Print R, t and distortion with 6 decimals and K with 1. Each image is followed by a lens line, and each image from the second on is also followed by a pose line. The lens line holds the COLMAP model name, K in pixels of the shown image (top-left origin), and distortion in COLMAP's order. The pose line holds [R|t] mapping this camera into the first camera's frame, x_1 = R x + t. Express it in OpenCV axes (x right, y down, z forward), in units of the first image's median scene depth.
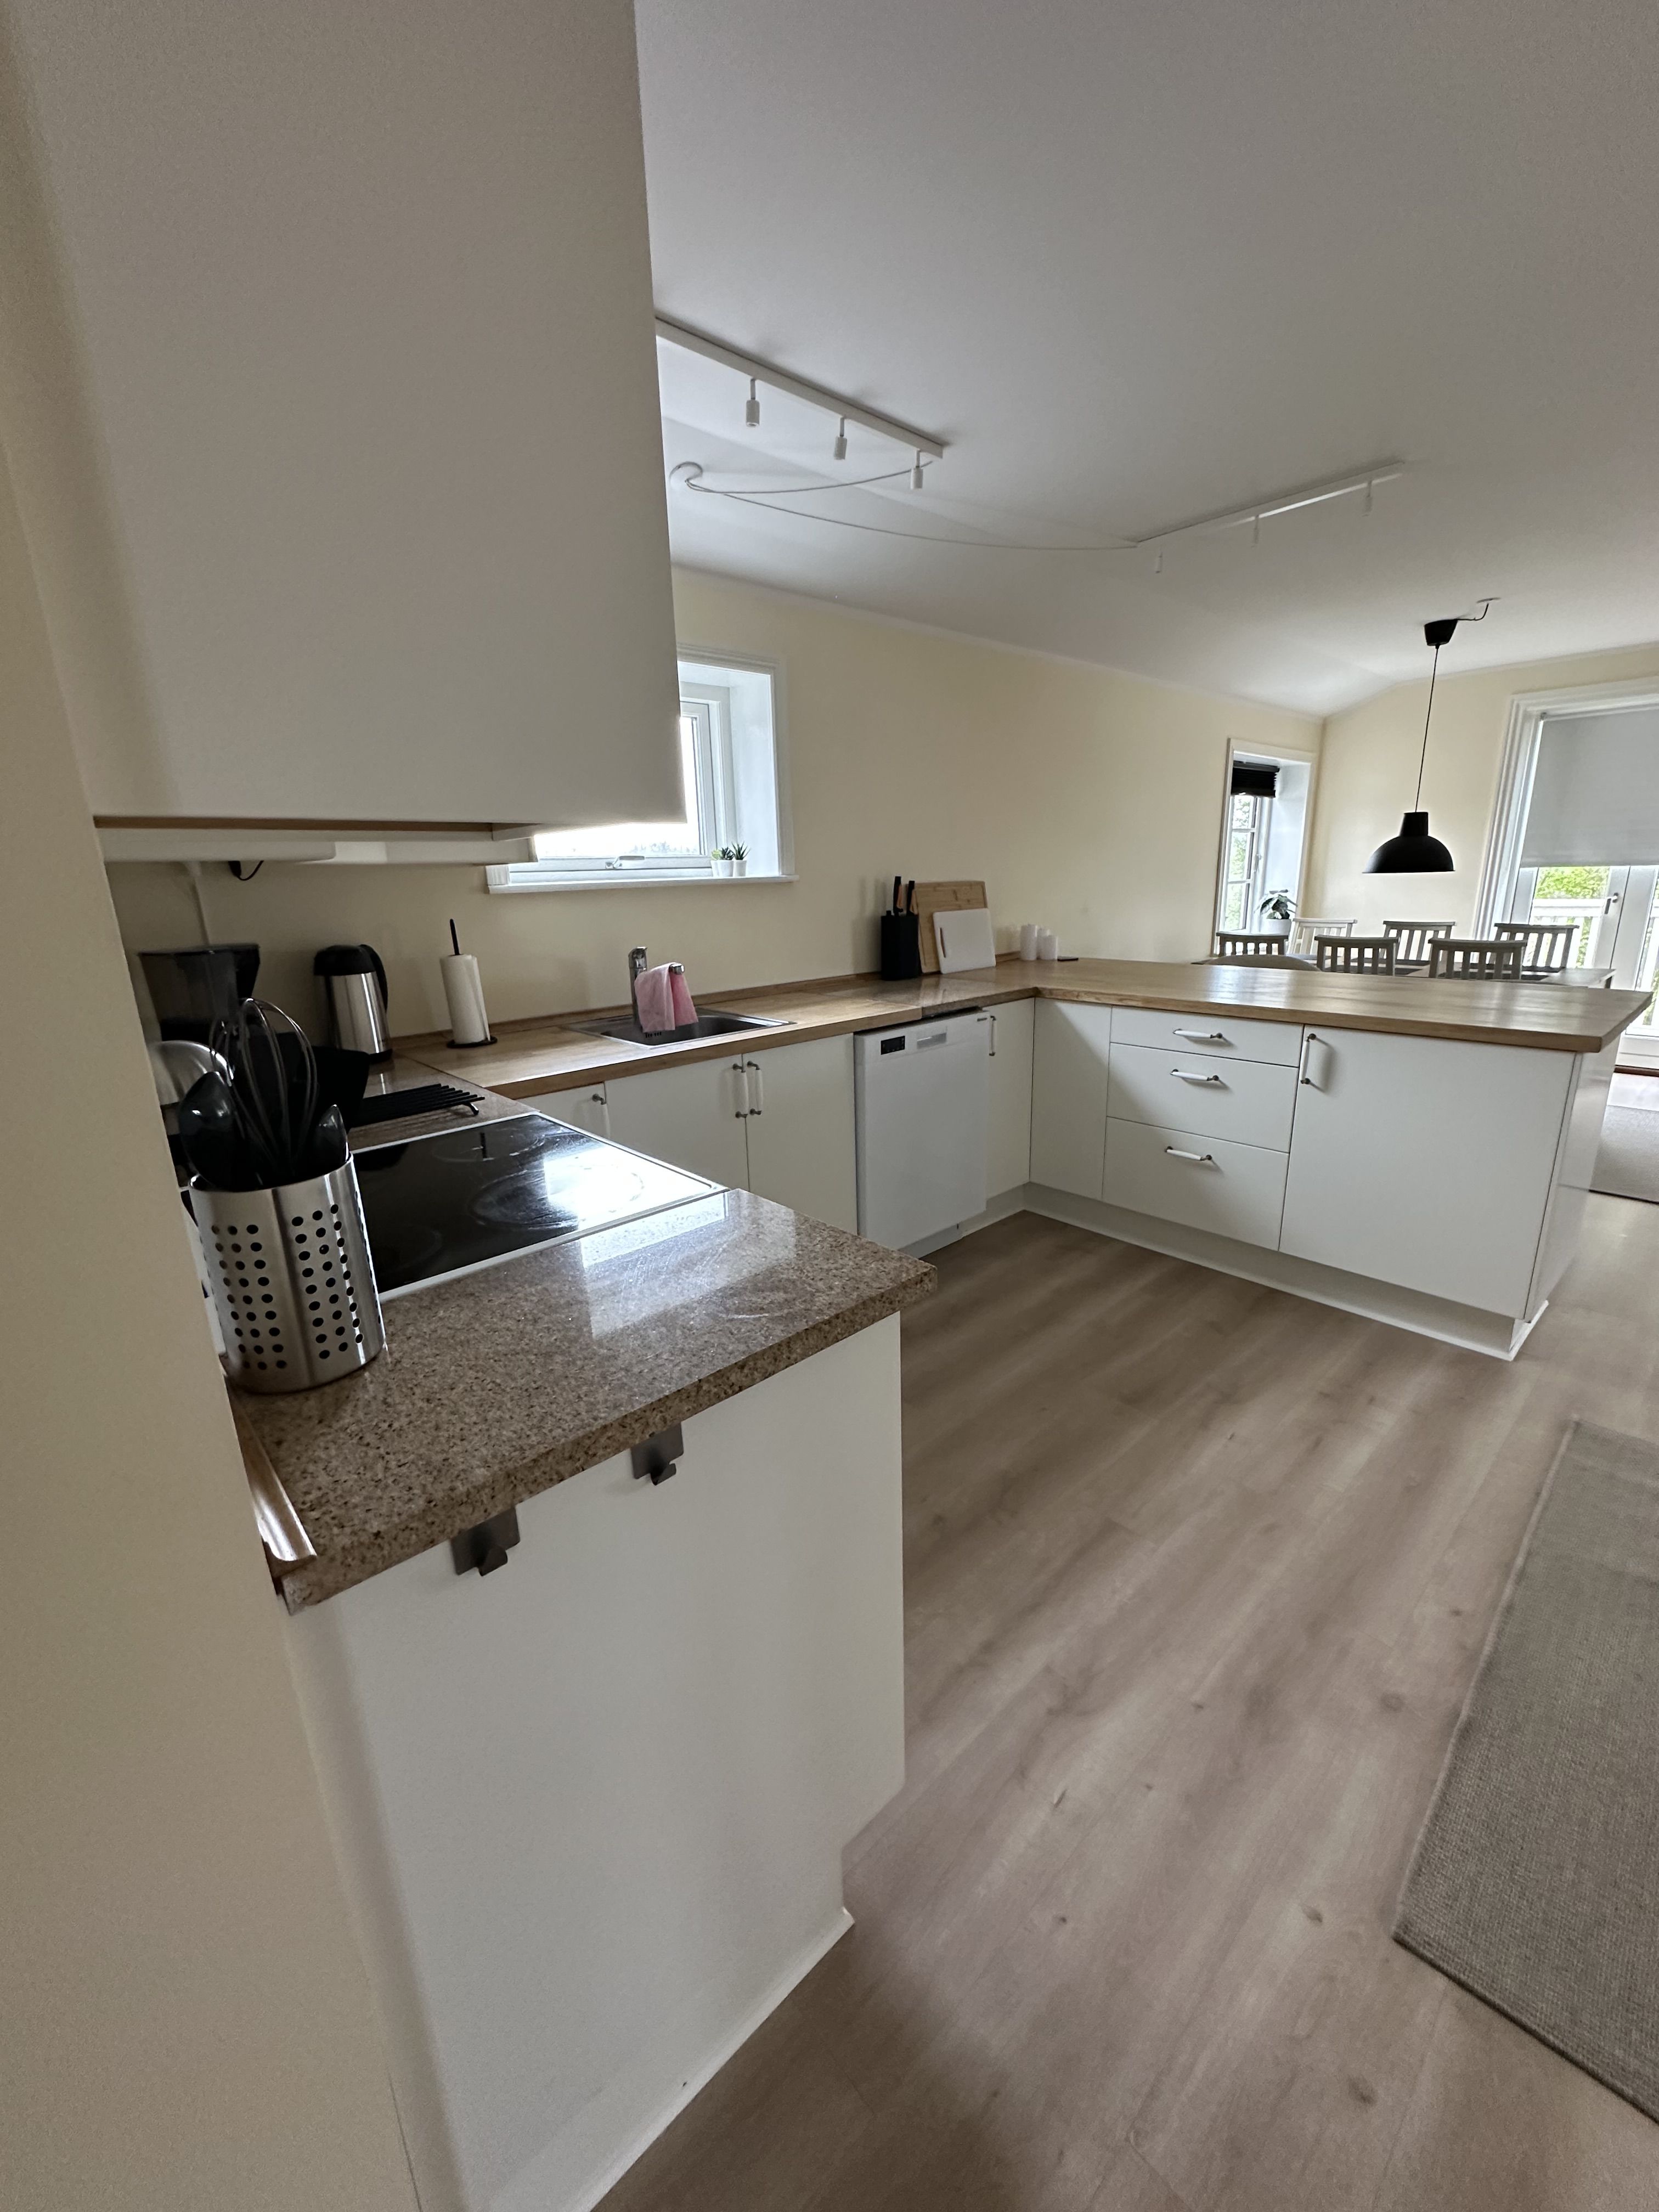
lens RADIAL K [[885.4, 0, 829.3], [0, 885.4, 1108.8], [0, 0, 1]] dist [-0.004091, 0.000872]
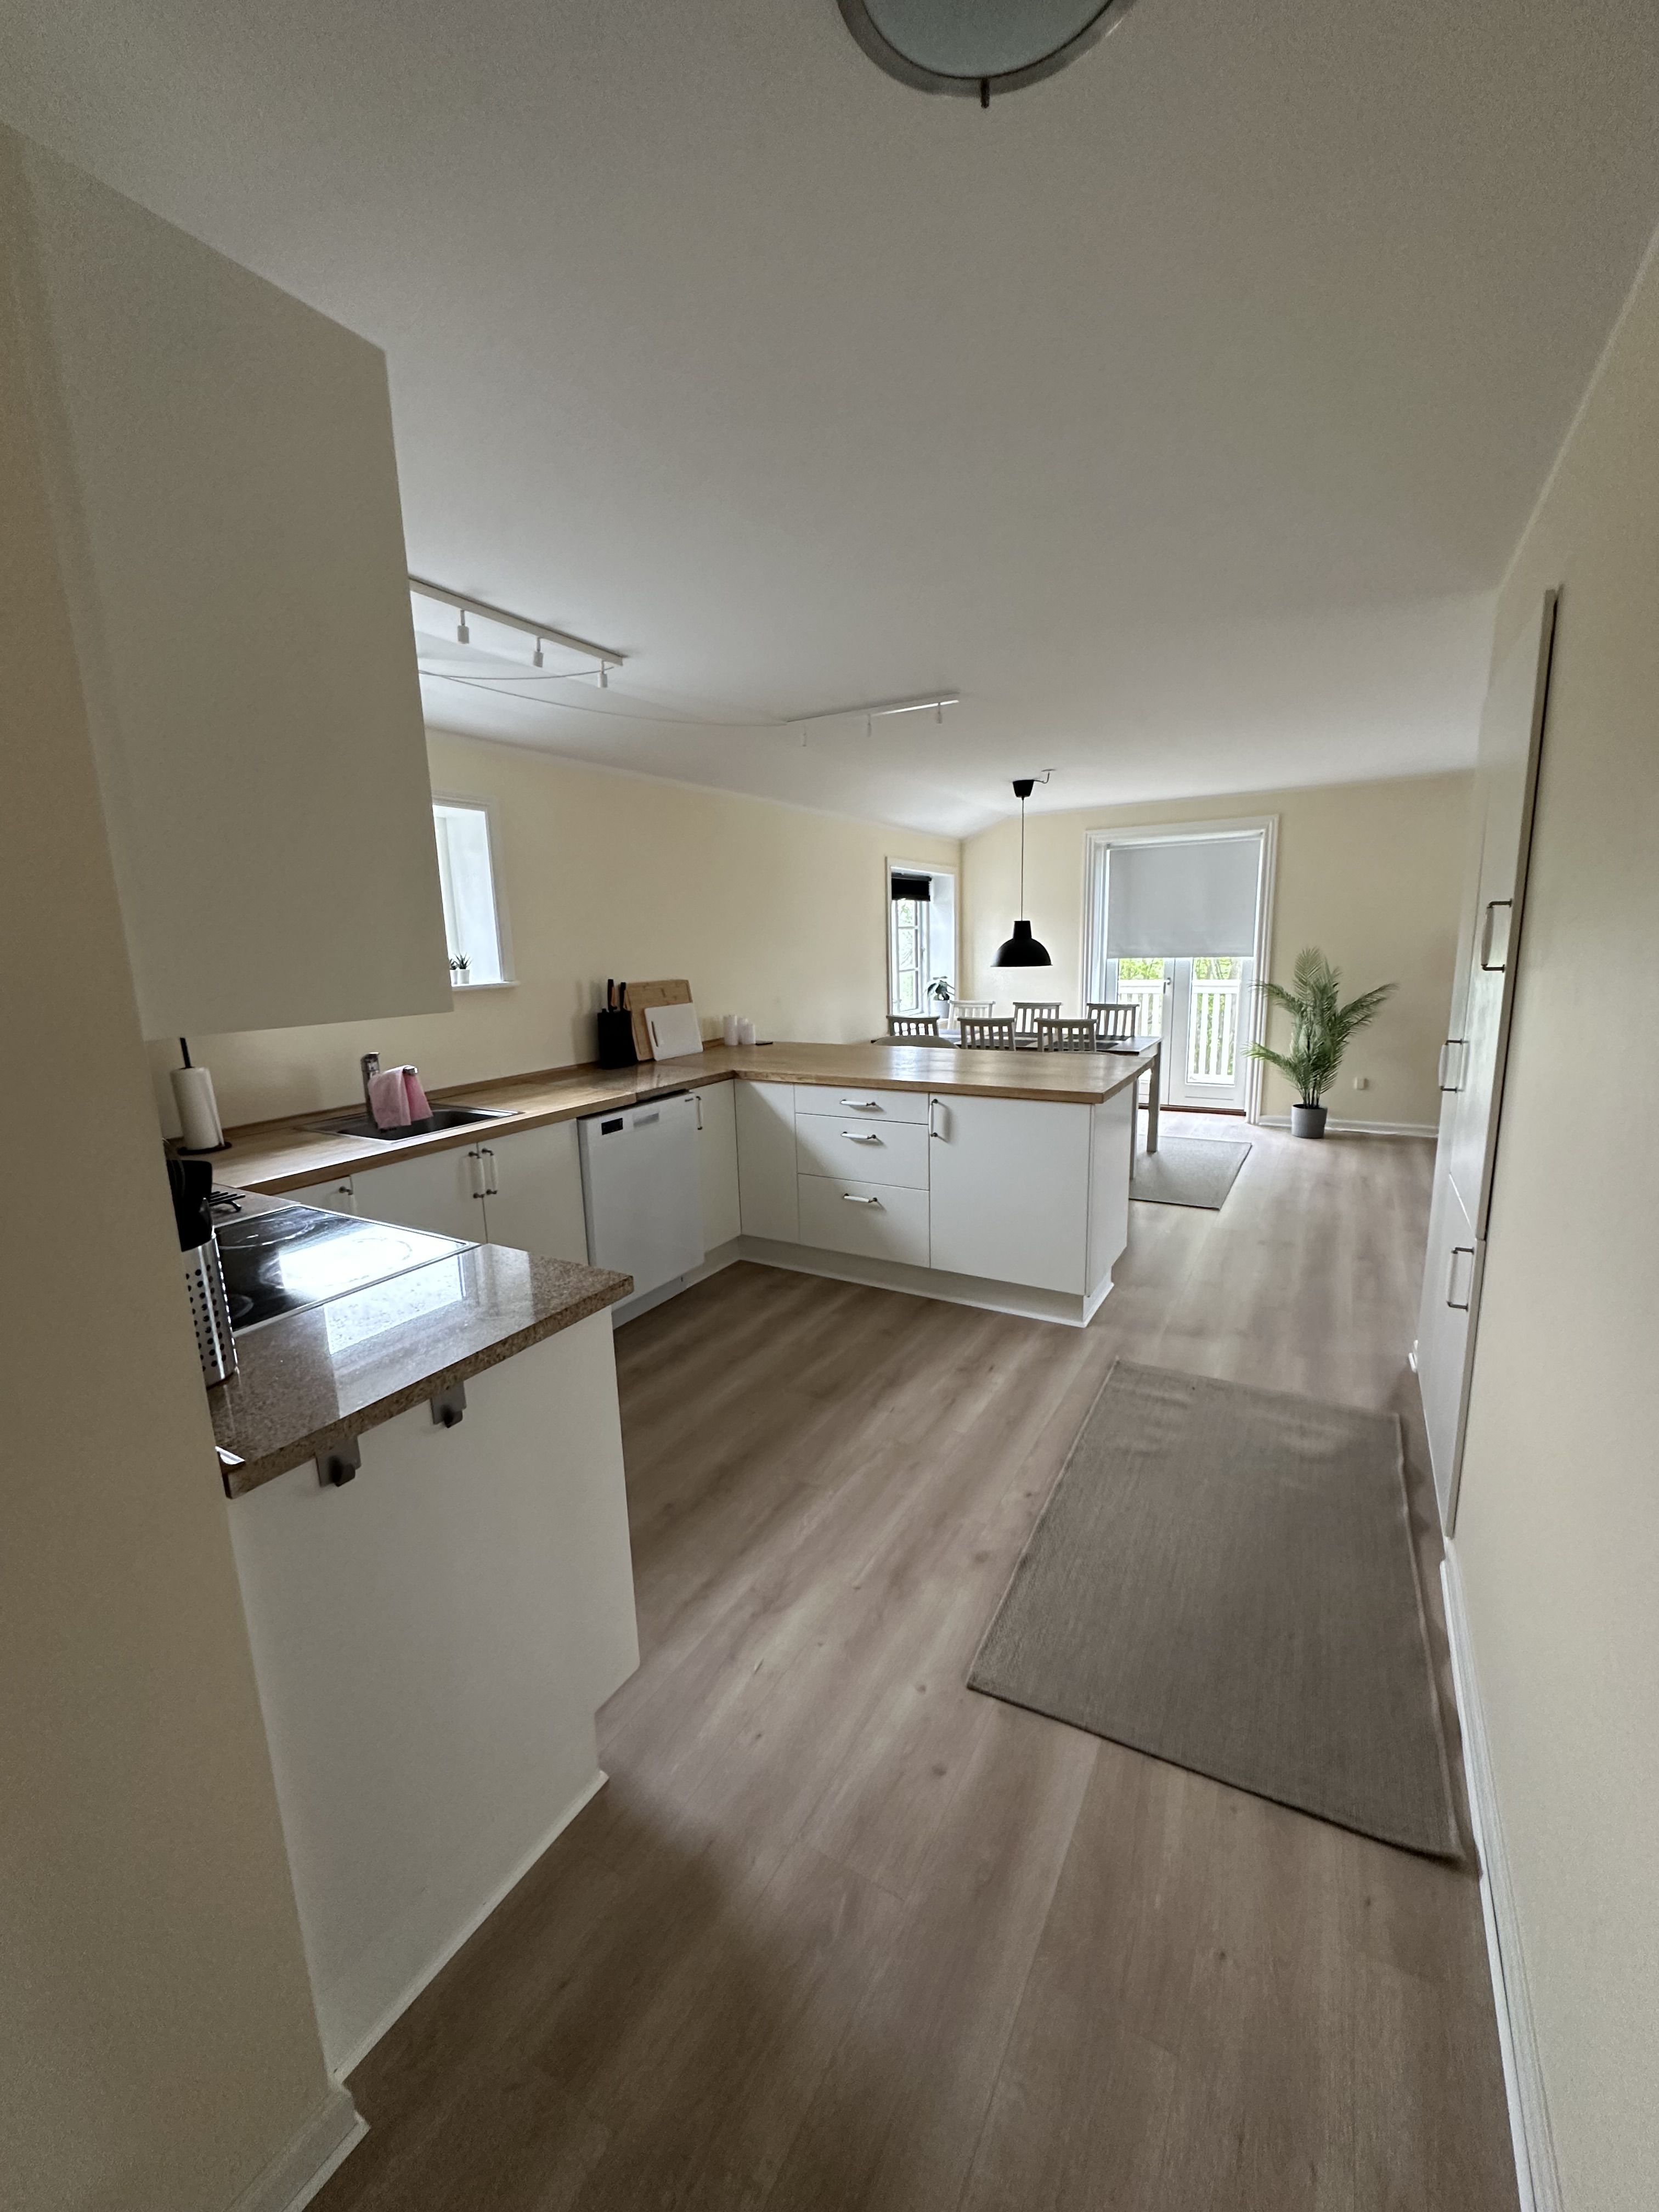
lens RADIAL K [[885.4, 0, 833.9], [0, 885.4, 1107.0], [0, 0, 1]] dist [-0.004091, 0.000872]
pose [[0.953432, -0.054000, 0.296734, 0.005768], [0.078238, 0.994445, -0.070417, 0.009764], [-0.291284, 0.090354, 0.952360, -0.243088]]
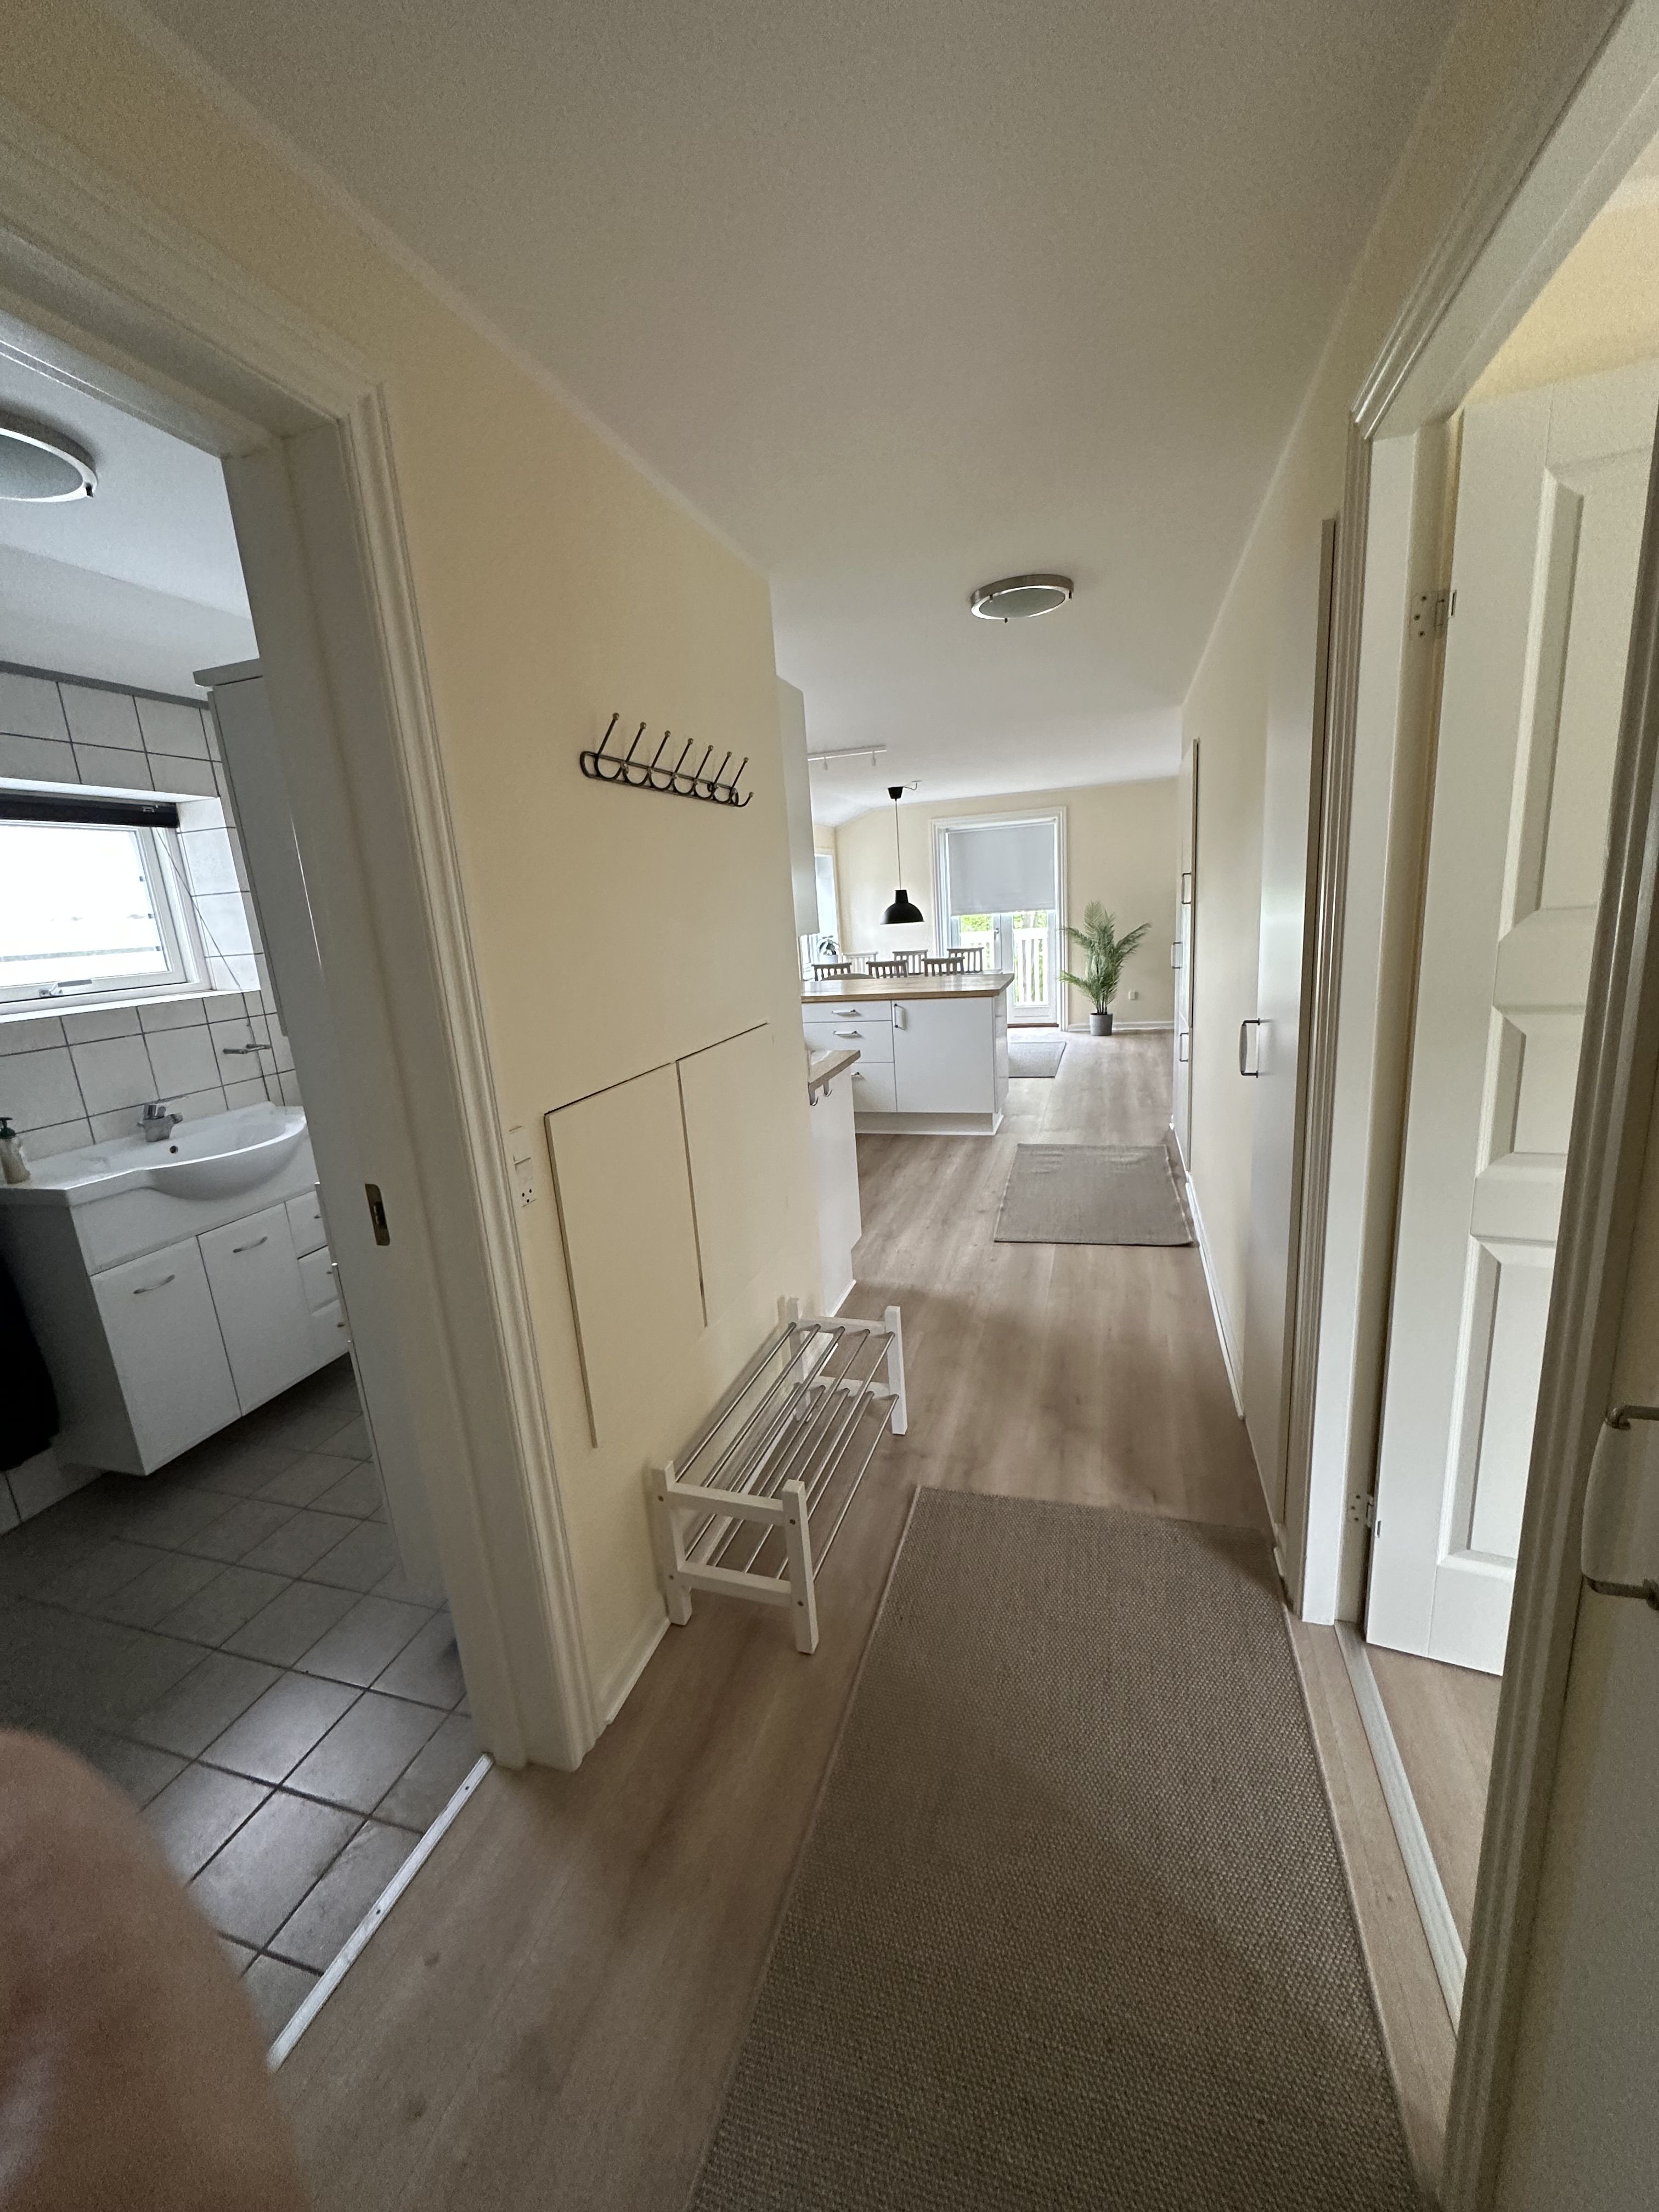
lens RADIAL K [[885.4, 0, 834.8], [0, 885.4, 1110.5], [0, 0, 1]] dist [-0.004091, 0.000872]
pose [[0.861102, -0.148112, 0.486381, -0.716090], [0.175179, 0.984482, -0.010348, 0.180584], [-0.477301, 0.094114, 0.873686, -0.842007]]
